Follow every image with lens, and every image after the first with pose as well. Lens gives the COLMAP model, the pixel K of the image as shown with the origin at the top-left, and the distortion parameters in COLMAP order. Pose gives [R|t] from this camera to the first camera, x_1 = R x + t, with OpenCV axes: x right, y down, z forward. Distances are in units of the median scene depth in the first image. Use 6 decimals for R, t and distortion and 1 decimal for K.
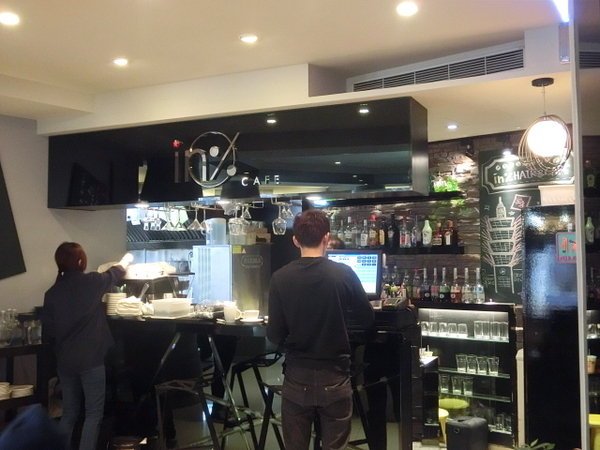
lens RADIAL K [[661.7, 0, 300.9], [0, 661.7, 222.7], [0, 0, 1]] dist [-0.045762, 0.000000]
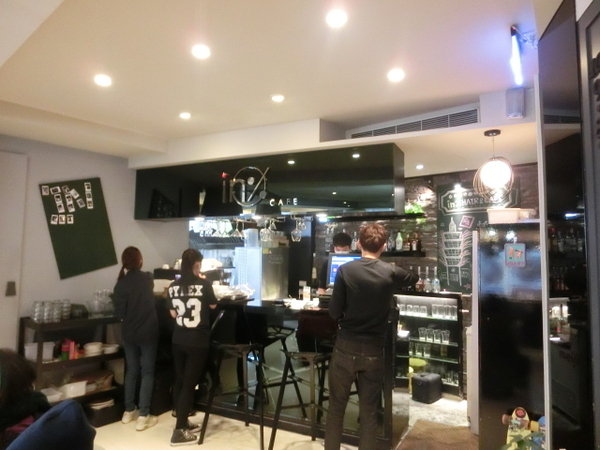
lens RADIAL K [[416.7, 0, 298.2], [0, 416.7, 226.7], [0, 0, 1]] dist [-0.051182, 0.031743]
pose [[0.999679, 0.017892, -0.017957, -0.011709], [-0.018141, 0.999741, -0.013770, -0.000498], [0.017706, 0.014092, 0.999744, 0.107435]]
